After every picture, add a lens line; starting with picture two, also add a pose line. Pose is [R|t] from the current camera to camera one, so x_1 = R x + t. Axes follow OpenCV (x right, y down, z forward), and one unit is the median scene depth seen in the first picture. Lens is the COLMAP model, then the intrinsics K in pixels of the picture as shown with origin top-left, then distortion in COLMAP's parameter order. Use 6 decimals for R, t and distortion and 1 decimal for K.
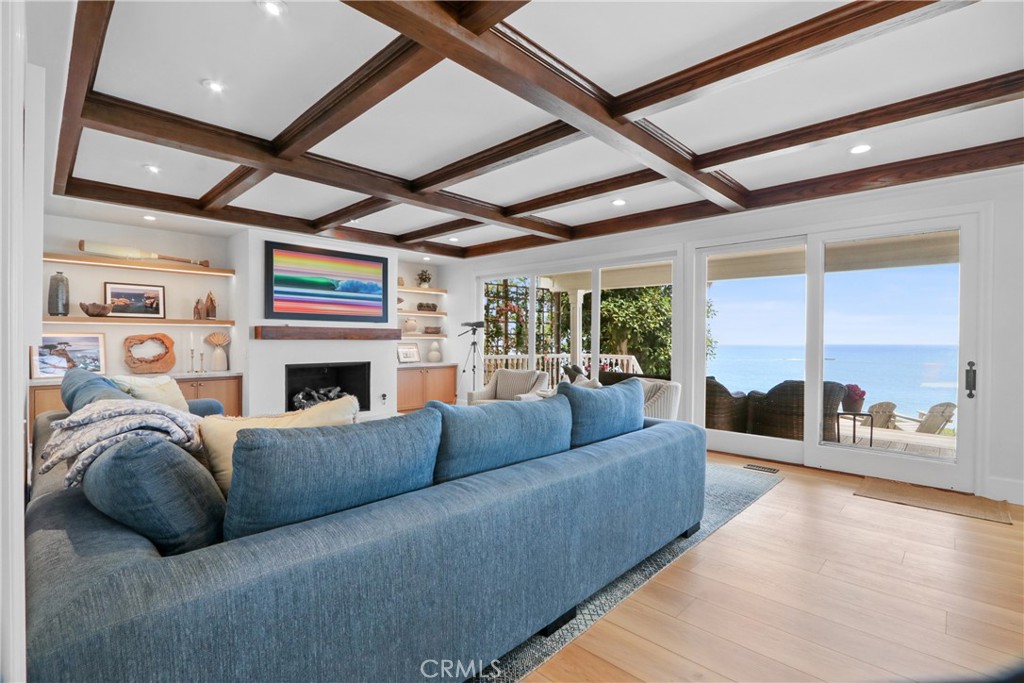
lens RADIAL K [[473.2, 0, 521.4], [0, 473.2, 341.2], [0, 0, 1]] dist [-0.016791, 0.001115]
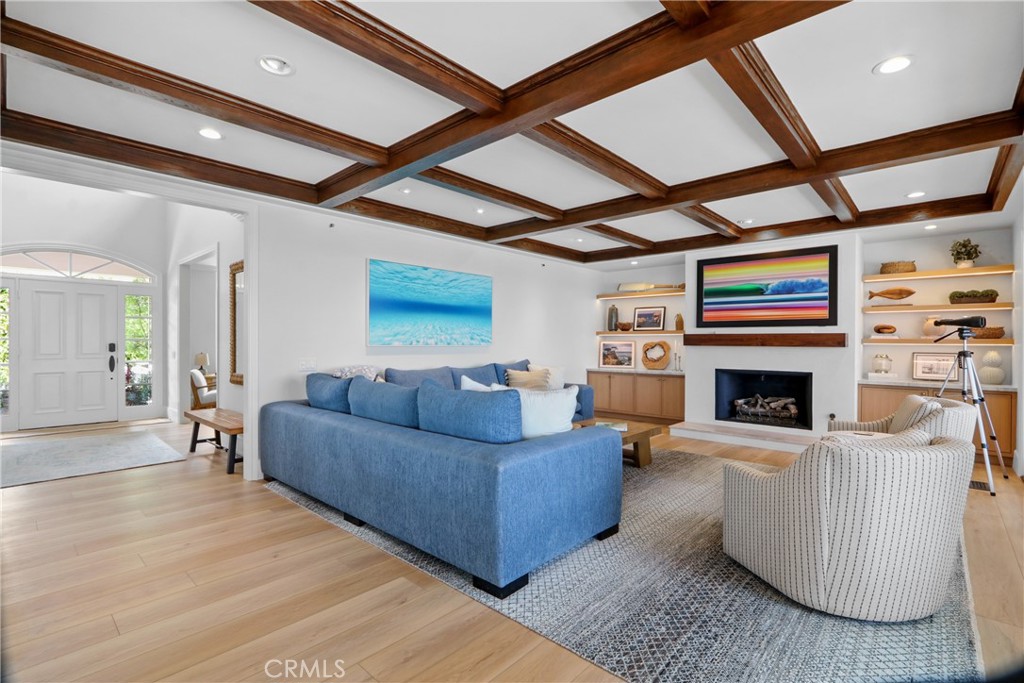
lens RADIAL K [[473.2, 0, 521.1], [0, 473.2, 341.0], [0, 0, 1]] dist [-0.016791, 0.001115]
pose [[0.039229, -0.006990, -0.999206, 0.589085], [-0.008711, 0.999935, -0.007337, -0.002957], [0.999192, 0.008992, 0.039166, 0.517284]]
